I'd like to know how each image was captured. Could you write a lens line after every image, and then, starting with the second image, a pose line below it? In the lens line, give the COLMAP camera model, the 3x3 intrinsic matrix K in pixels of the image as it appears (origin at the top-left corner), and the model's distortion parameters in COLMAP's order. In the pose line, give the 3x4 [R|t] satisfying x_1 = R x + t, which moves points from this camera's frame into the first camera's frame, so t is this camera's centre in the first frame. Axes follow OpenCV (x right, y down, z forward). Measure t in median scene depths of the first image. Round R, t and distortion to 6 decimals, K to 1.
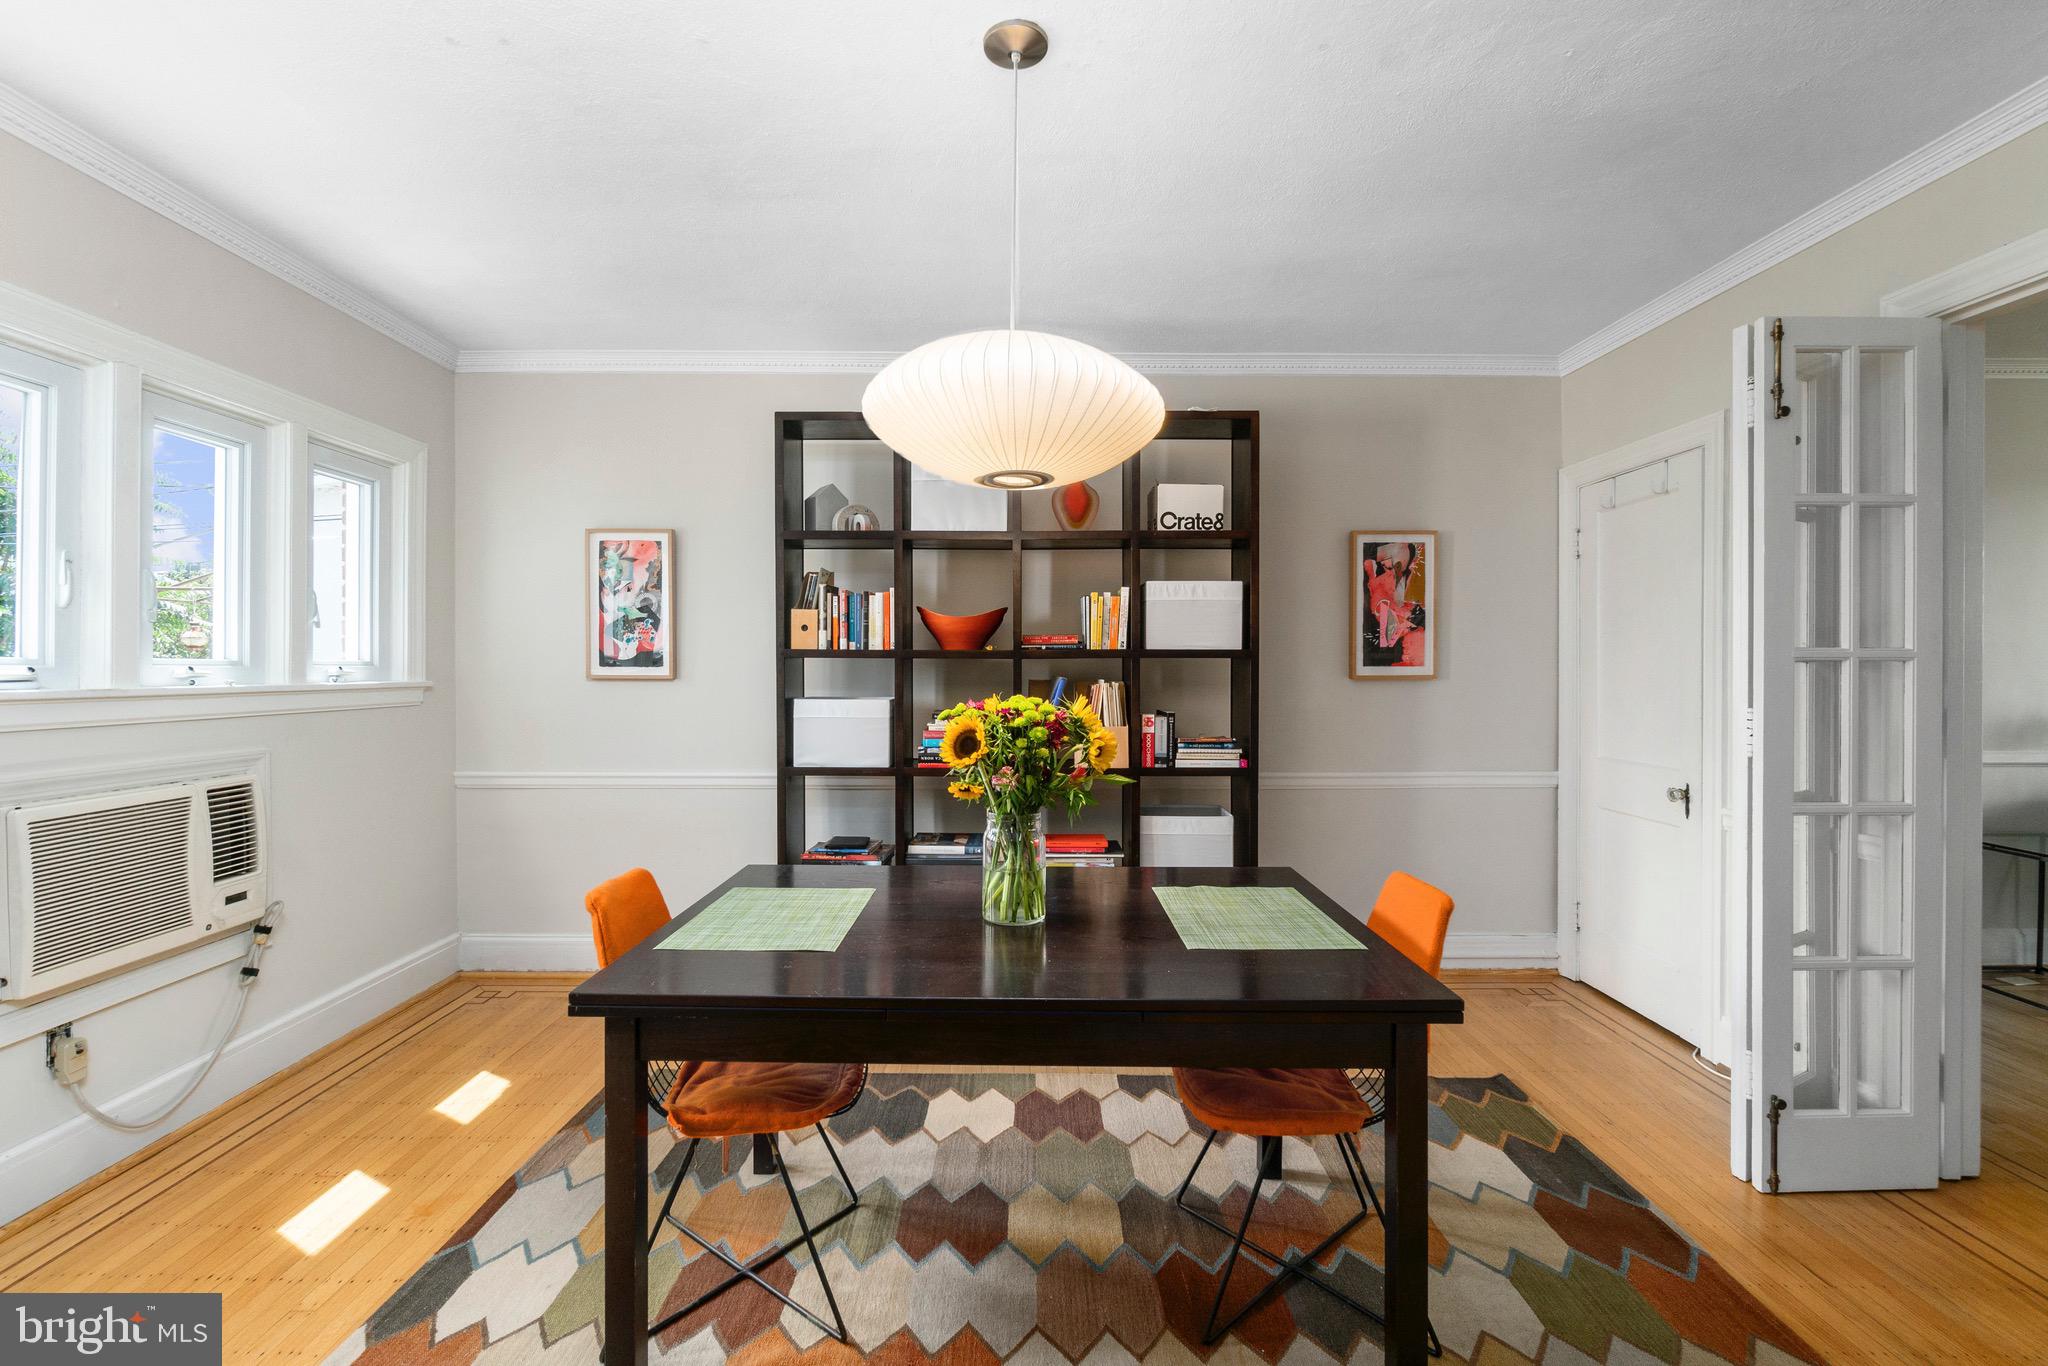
lens RADIAL K [[892.0, 0, 1020.5], [0, 892.0, 672.7], [0, 0, 1]] dist [-0.004505, 0.000866]
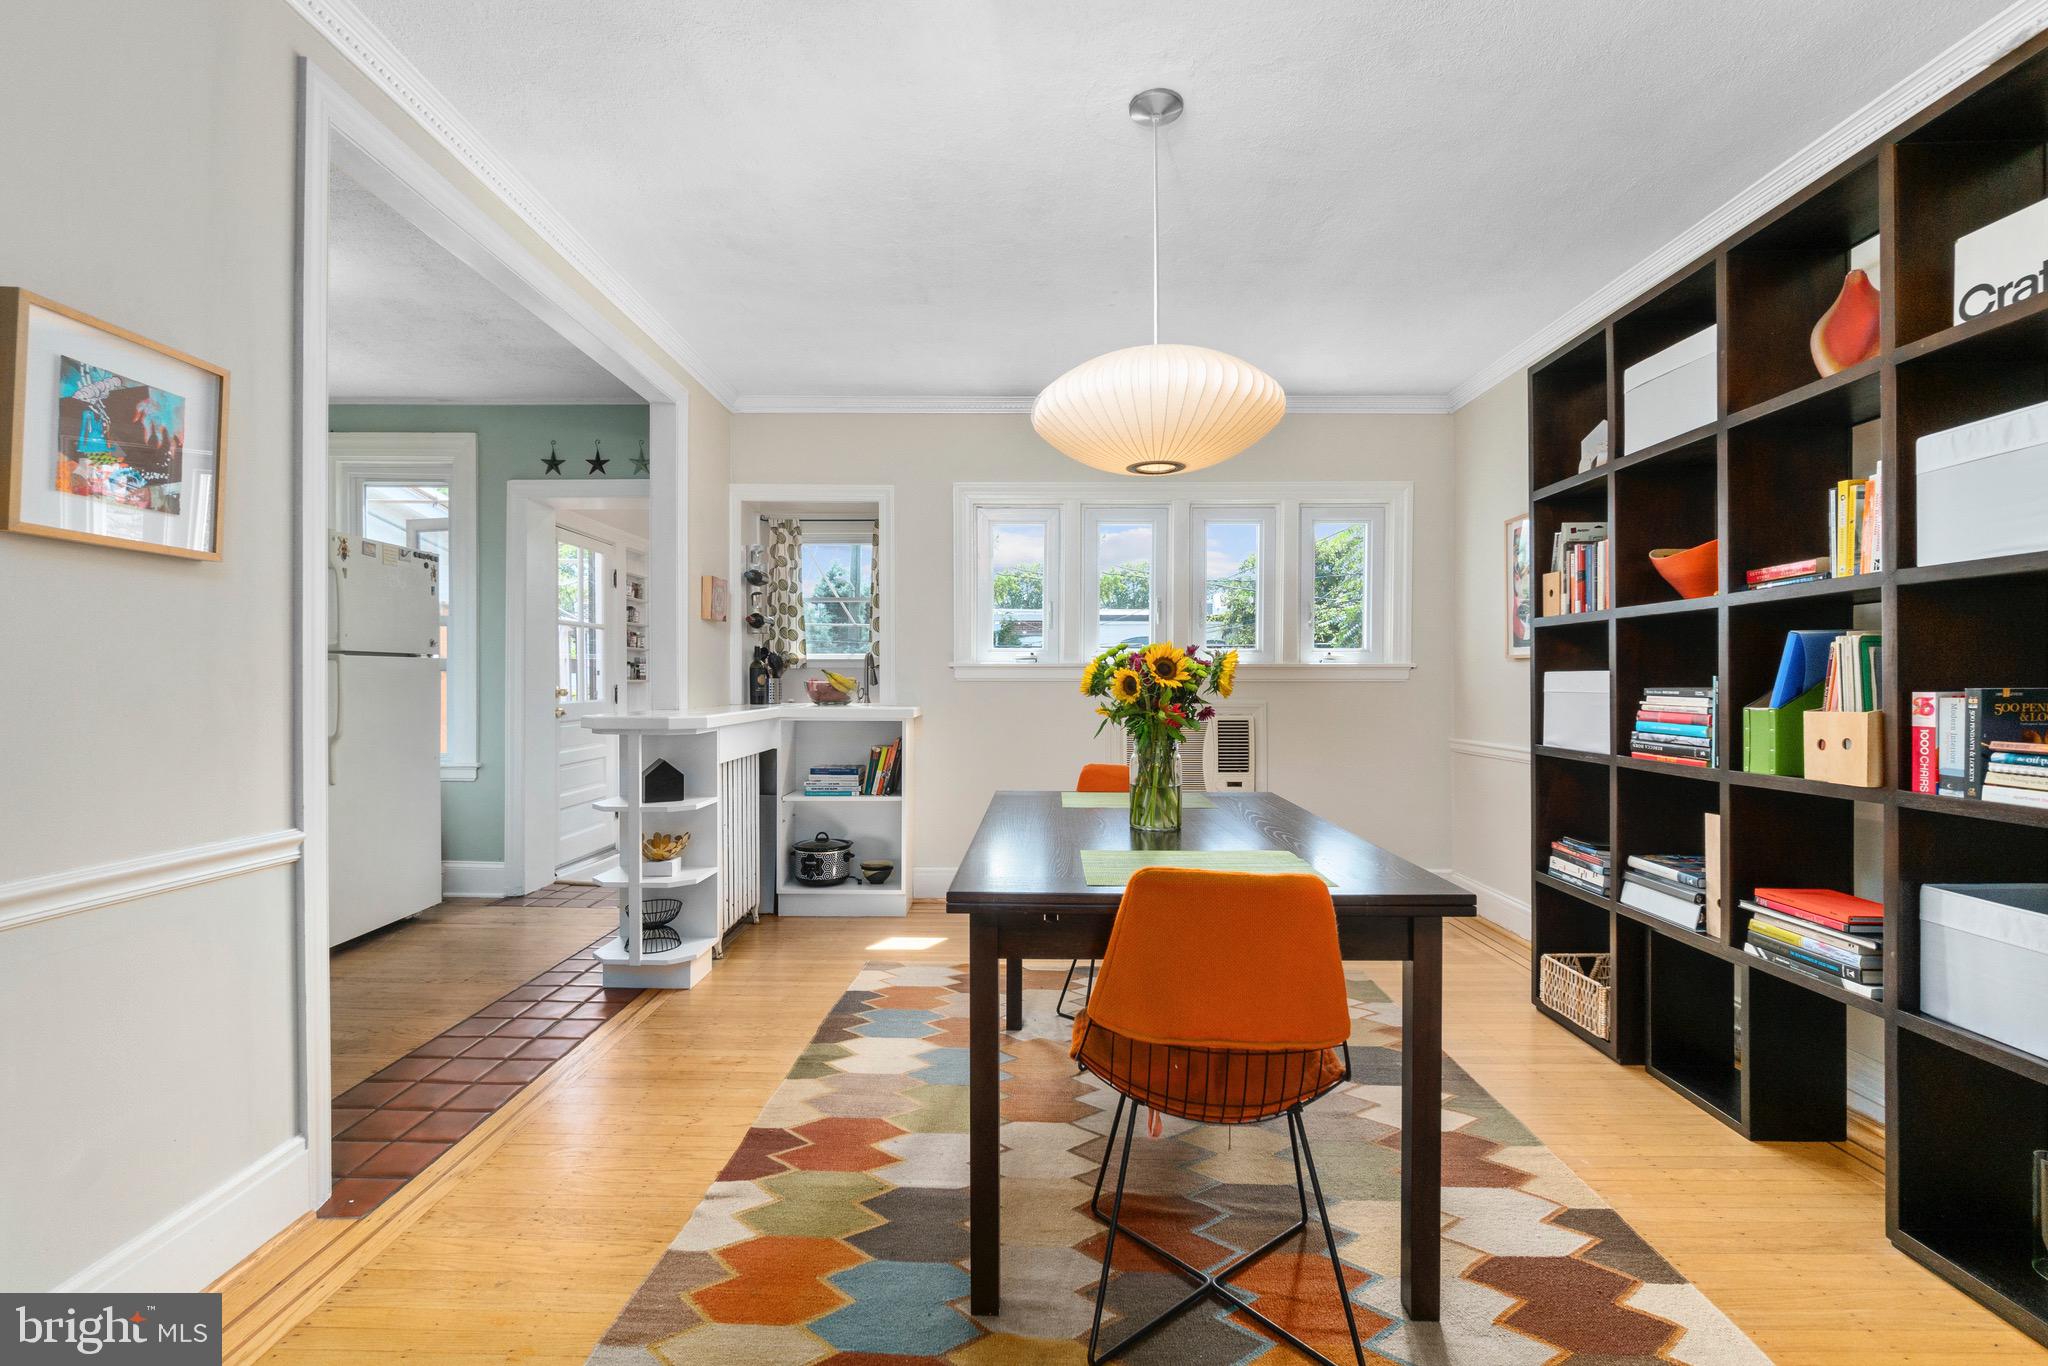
lens RADIAL K [[892.0, 0, 1008.0], [0, 892.0, 695.9], [0, 0, 1]] dist [-0.004505, 0.000866]
pose [[-0.040616, 0.013570, -0.999083, 0.831520], [-0.005664, 0.999889, 0.013811, 0.054121], [0.999159, 0.006219, -0.040534, 0.584084]]
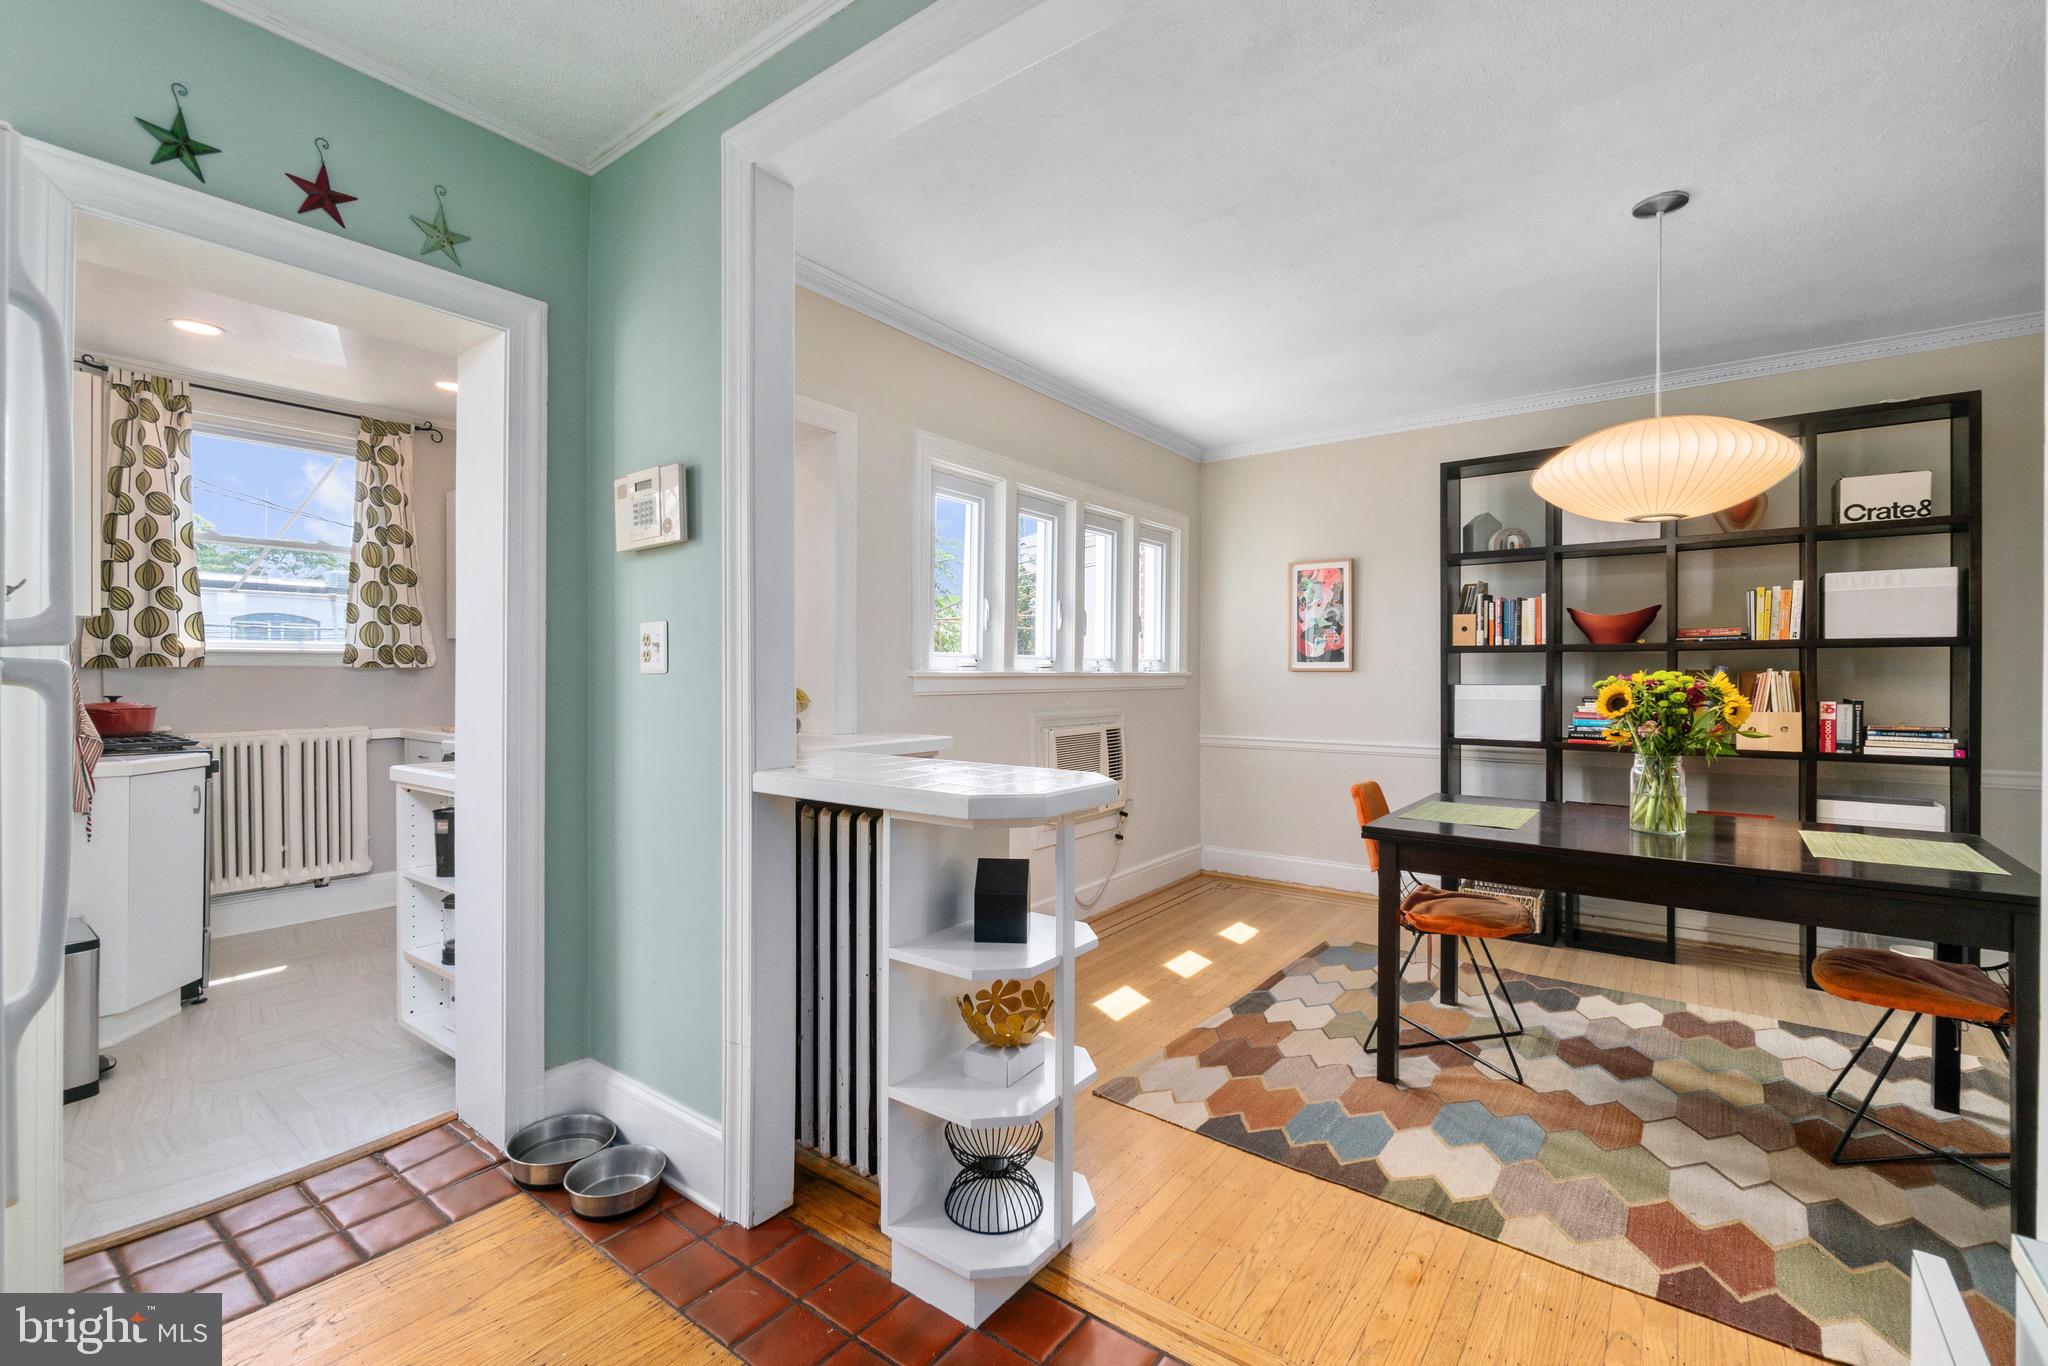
lens RADIAL K [[892.0, 0, 1009.8], [0, 892.0, 679.9], [0, 0, 1]] dist [-0.004505, 0.000866]
pose [[0.790117, 0.002641, -0.612950, 0.030395], [-0.001828, 0.999996, 0.001953, 0.025586], [0.612953, -0.000423, 0.790119, -0.488810]]
